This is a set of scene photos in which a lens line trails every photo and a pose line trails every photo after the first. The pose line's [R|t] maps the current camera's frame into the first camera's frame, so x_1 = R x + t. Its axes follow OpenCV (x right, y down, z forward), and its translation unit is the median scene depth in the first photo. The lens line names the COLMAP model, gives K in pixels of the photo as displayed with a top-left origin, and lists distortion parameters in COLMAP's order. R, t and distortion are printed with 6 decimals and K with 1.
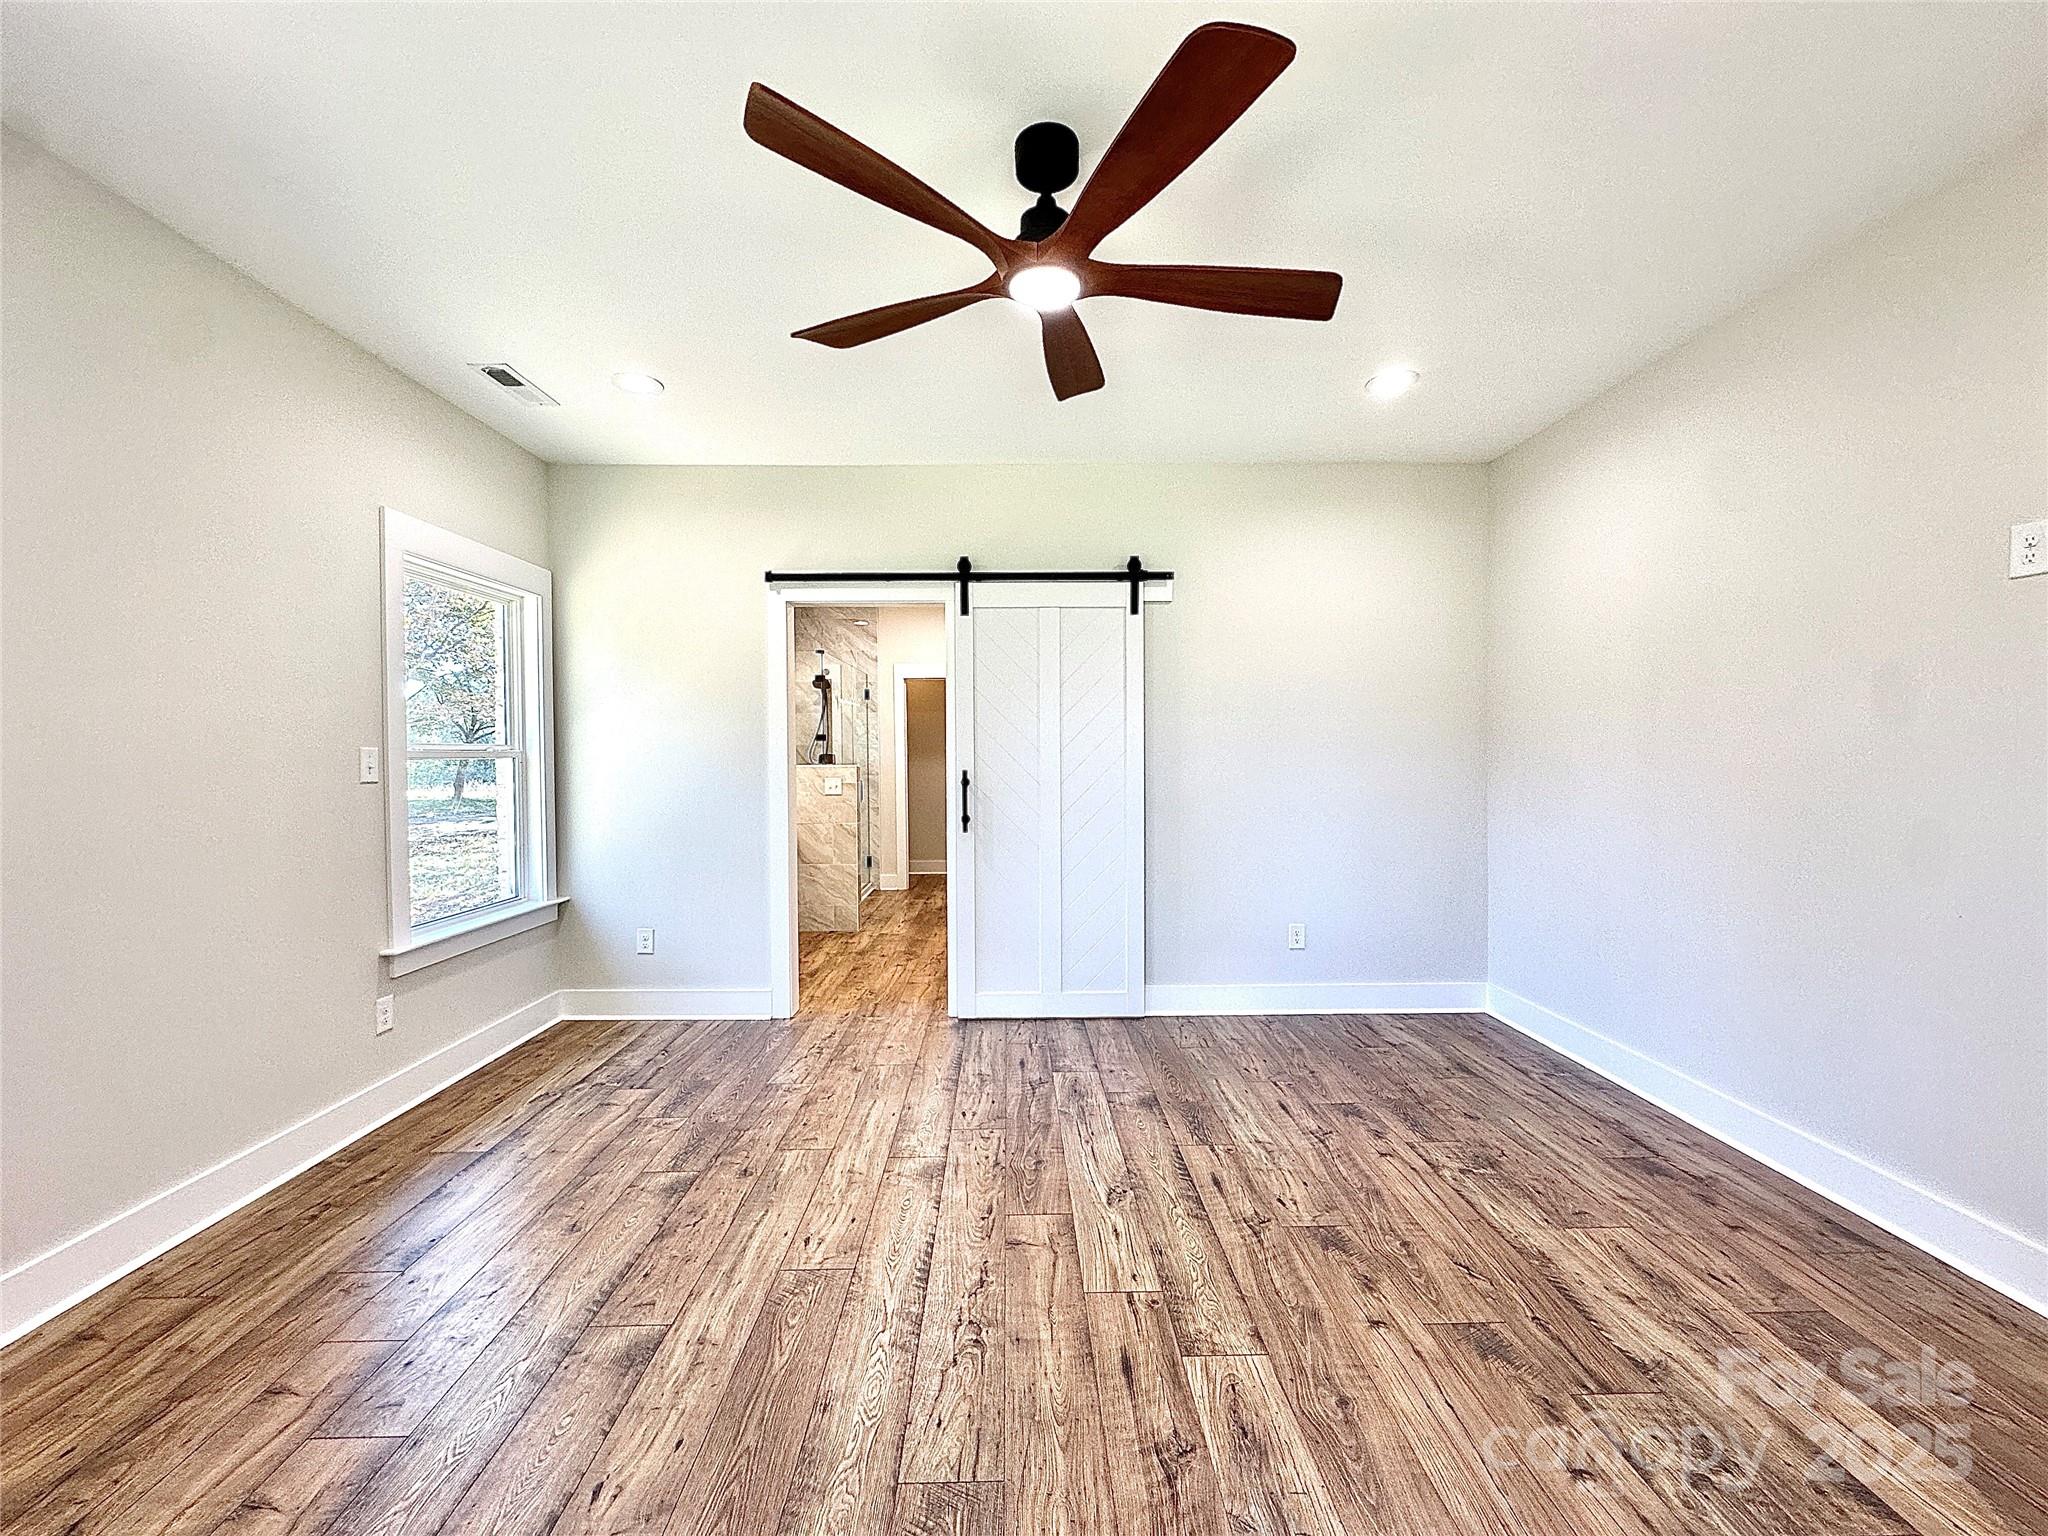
lens RADIAL K [[816.2, 0, 1024.0], [0, 816.2, 769.8], [0, 0, 1]] dist [-0.003220, 0.000242]
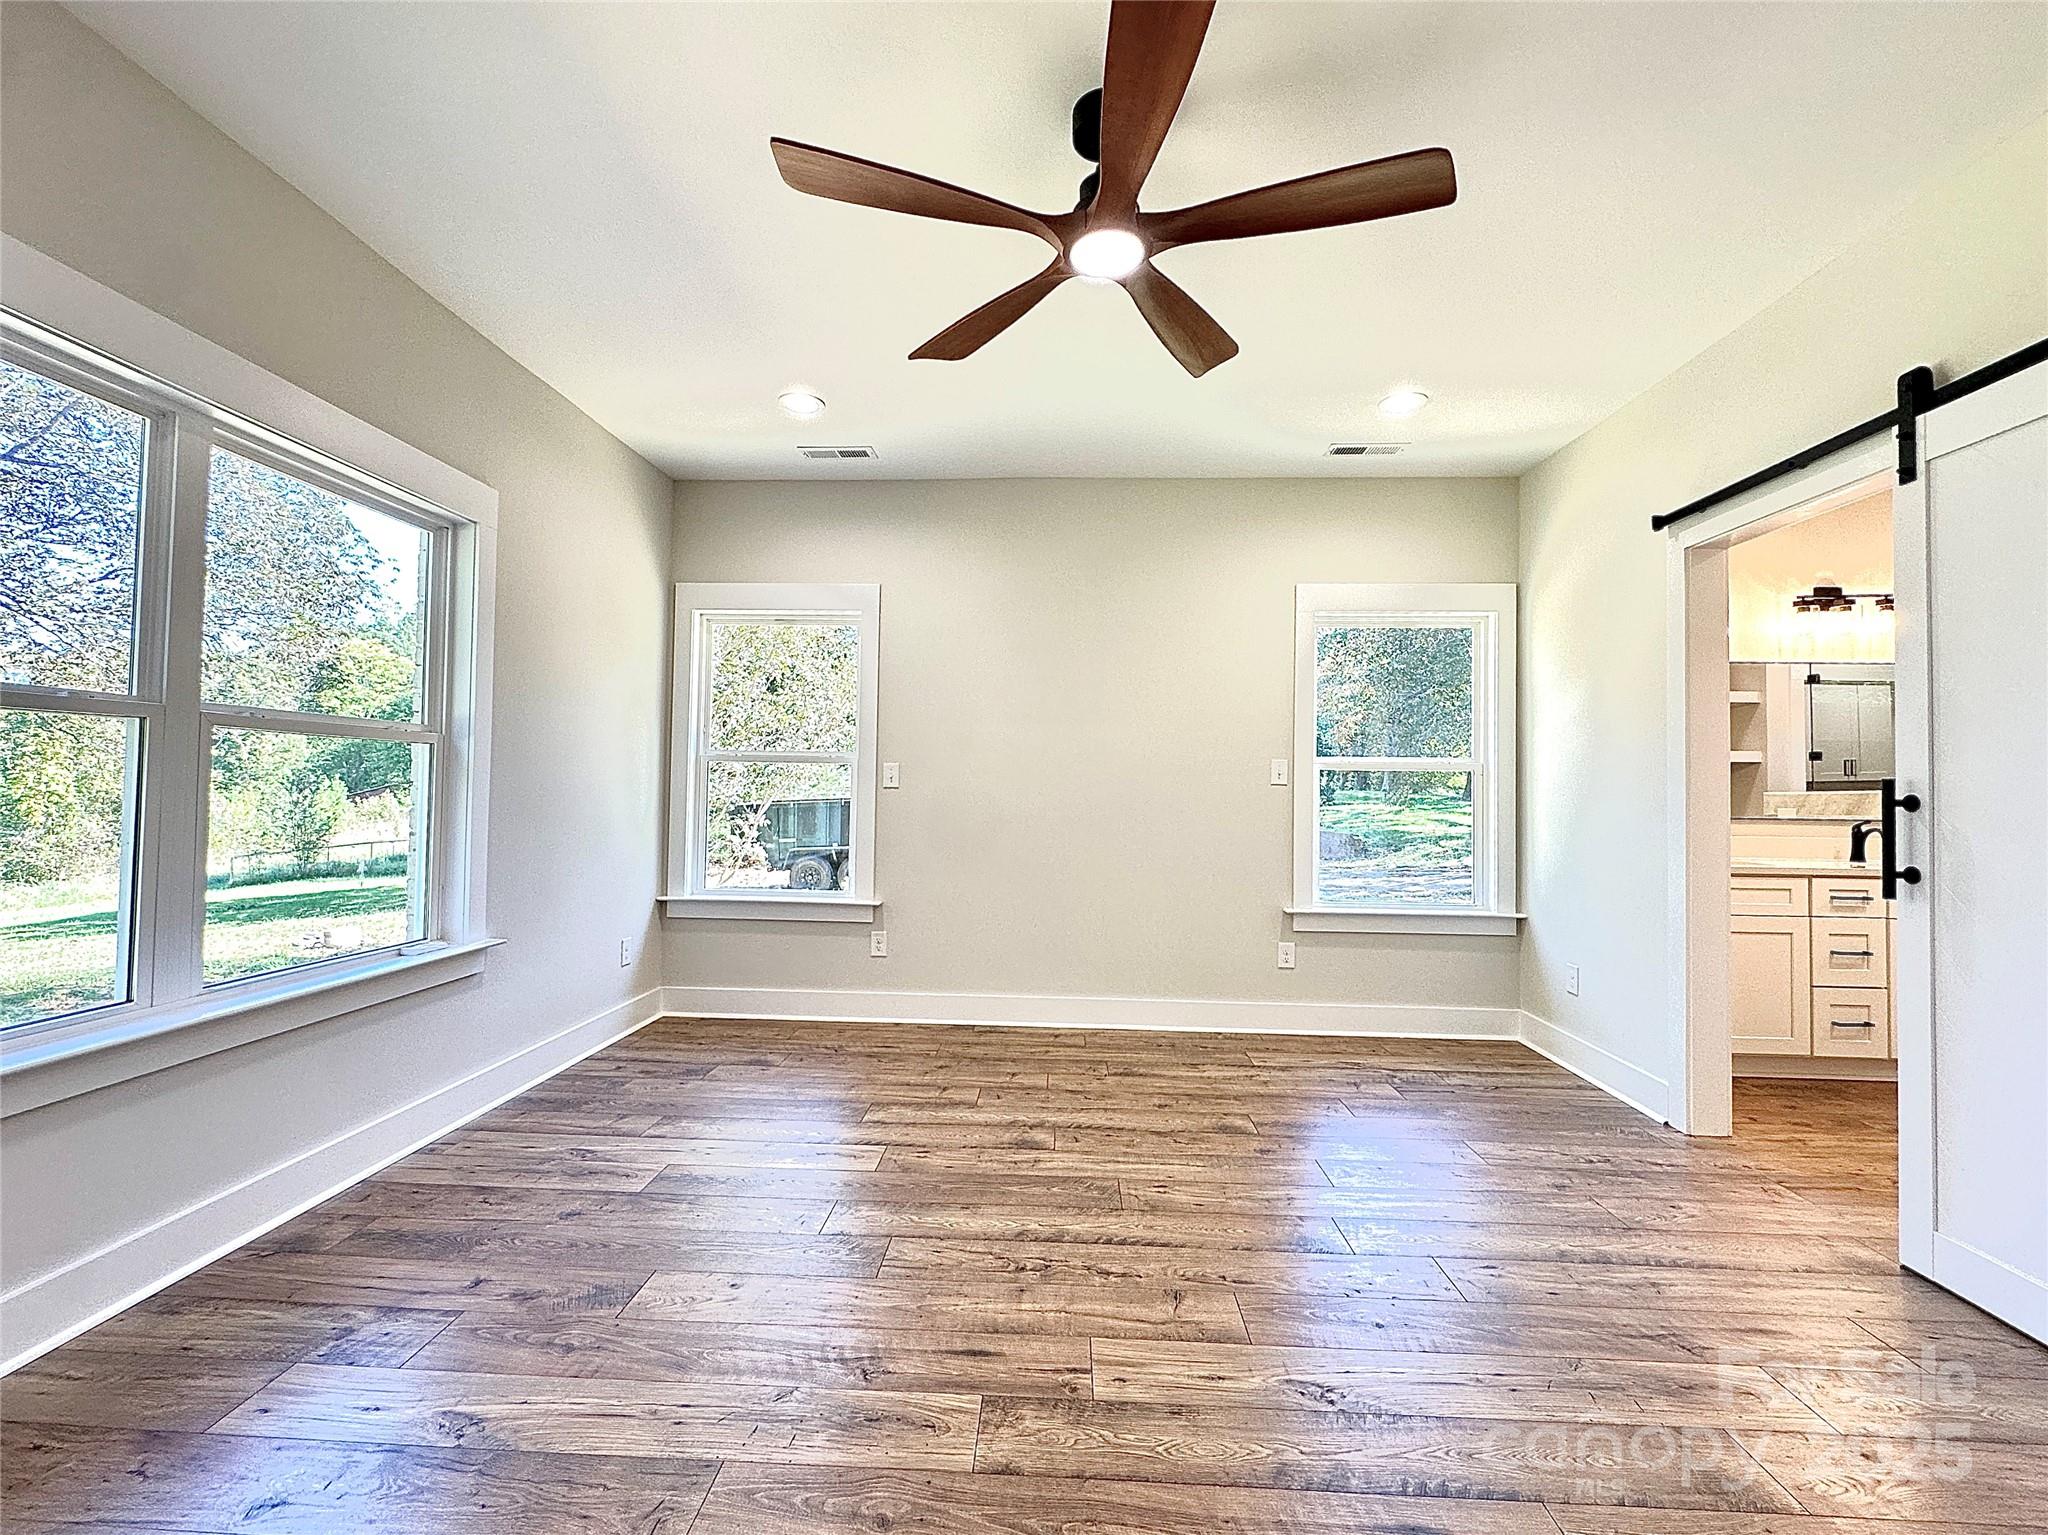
lens RADIAL K [[861.6, 0, 1024.0], [0, 861.6, 767.5], [0, 0, 1]] dist [-0.004100, 0.000238]
pose [[-0.065438, -0.021039, -0.997635, 0.702126], [-0.031594, 0.999320, -0.019002, 0.028574], [0.997356, 0.030276, -0.066058, 0.664345]]
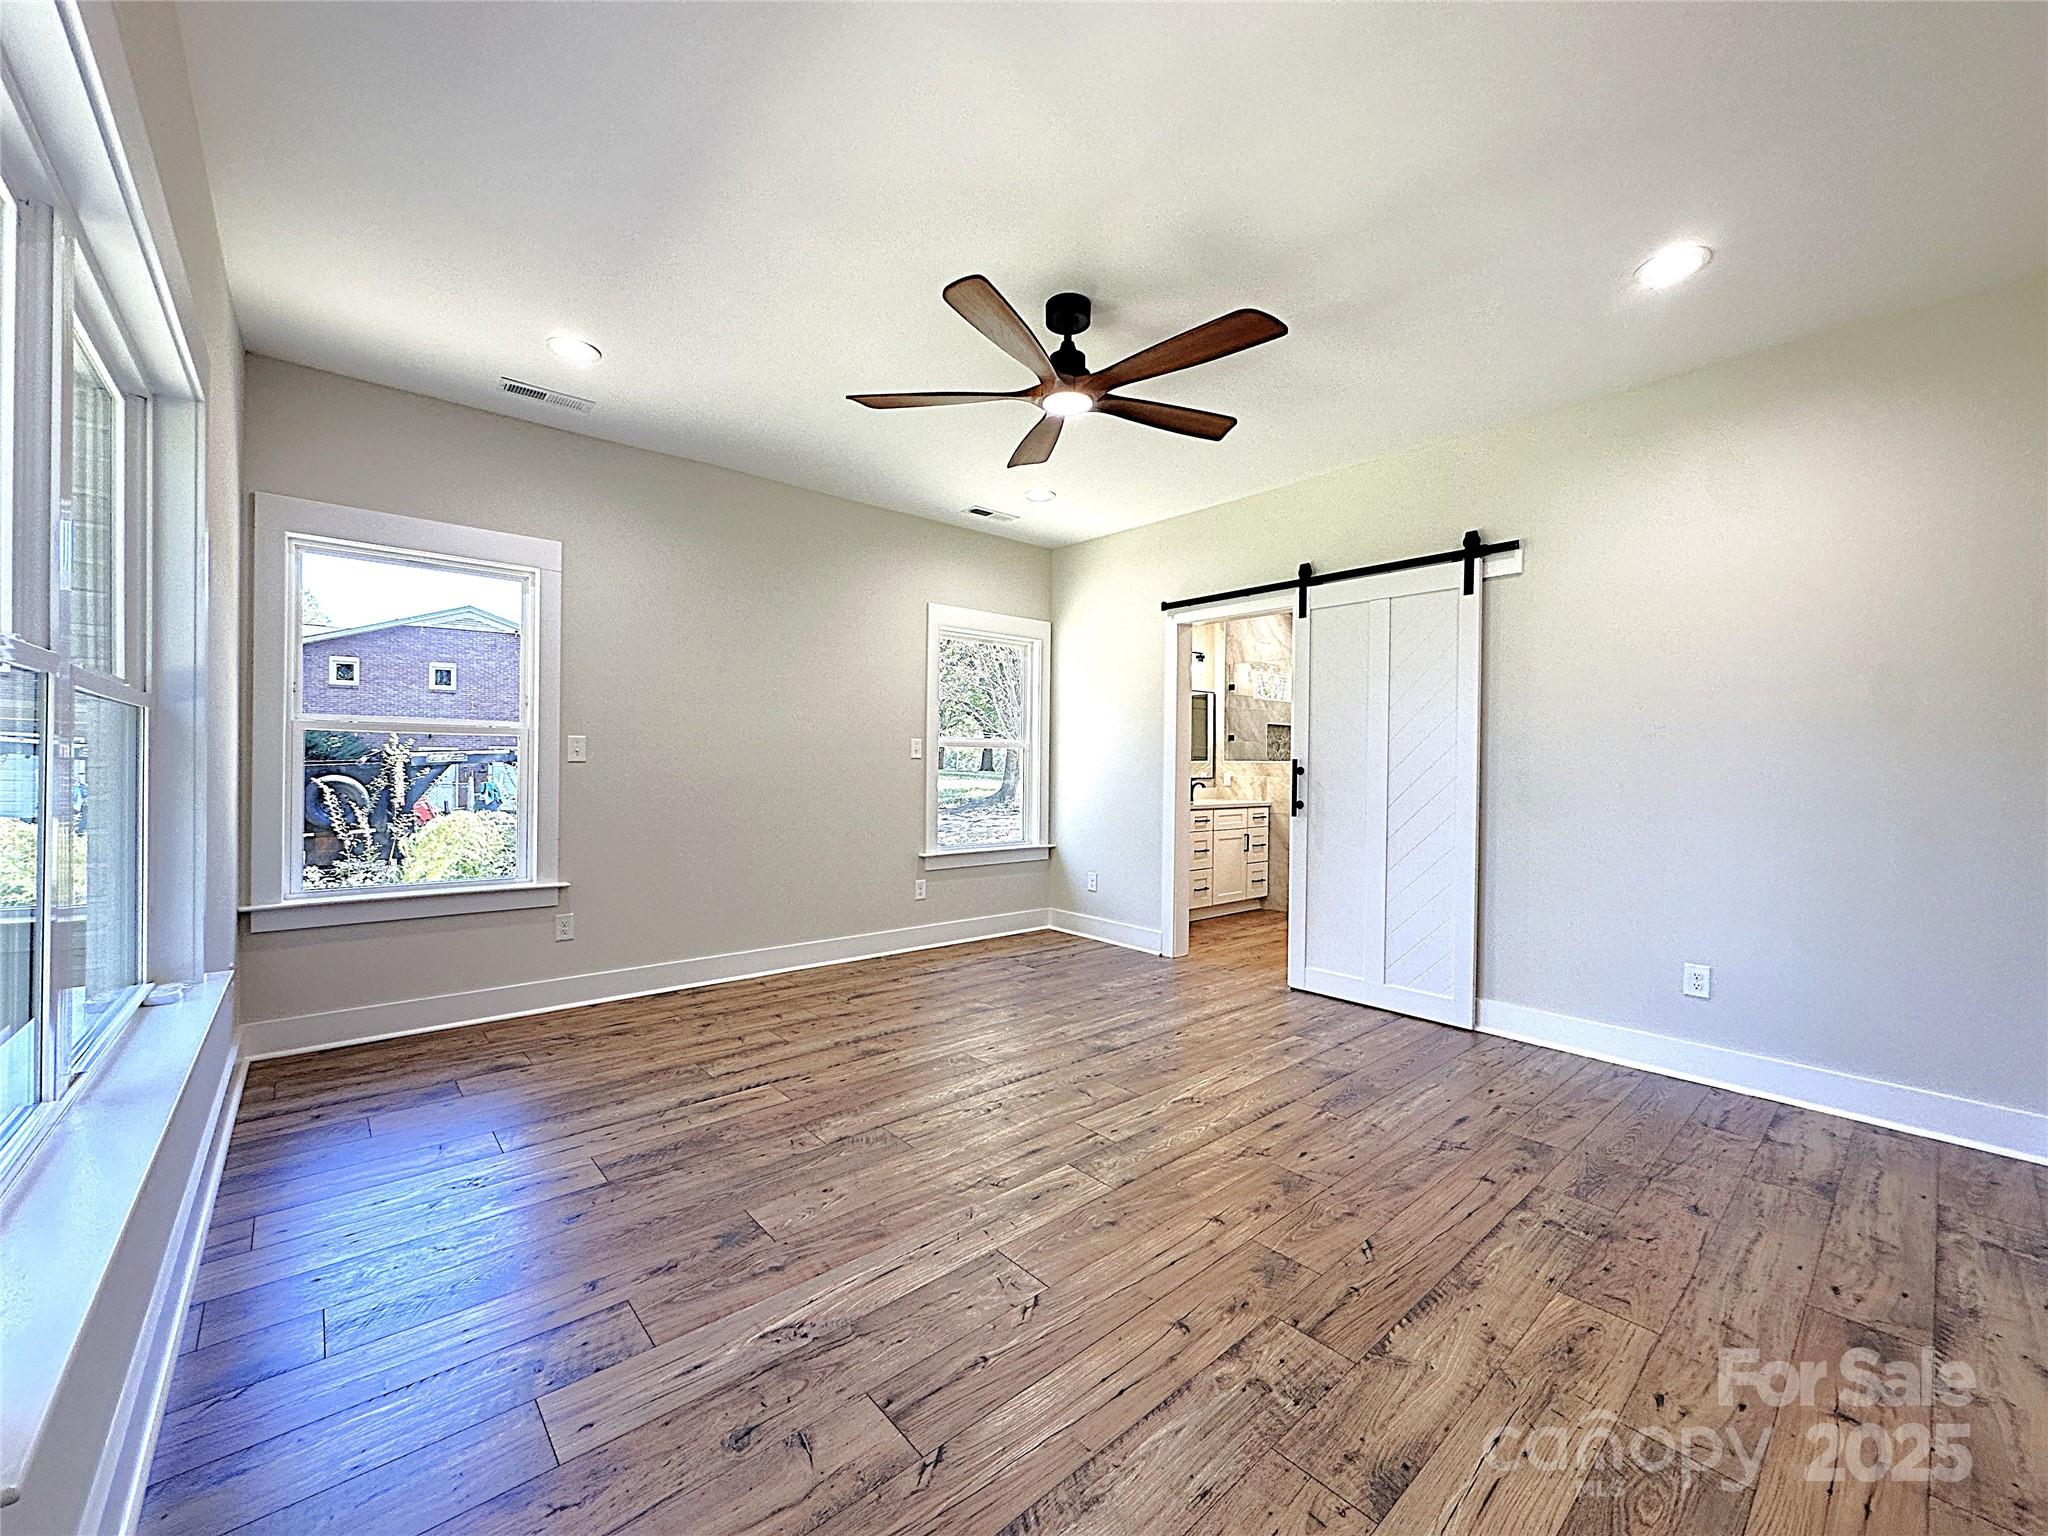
lens RADIAL K [[816.2, 0, 1024.0], [0, 816.2, 769.8], [0, 0, 1]] dist [-0.003220, 0.000242]
pose [[0.645138, 0.019016, -0.763830, 0.725742], [-0.028903, 0.999582, 0.000473, 0.033370], [0.763519, 0.021772, 0.645418, 0.023107]]
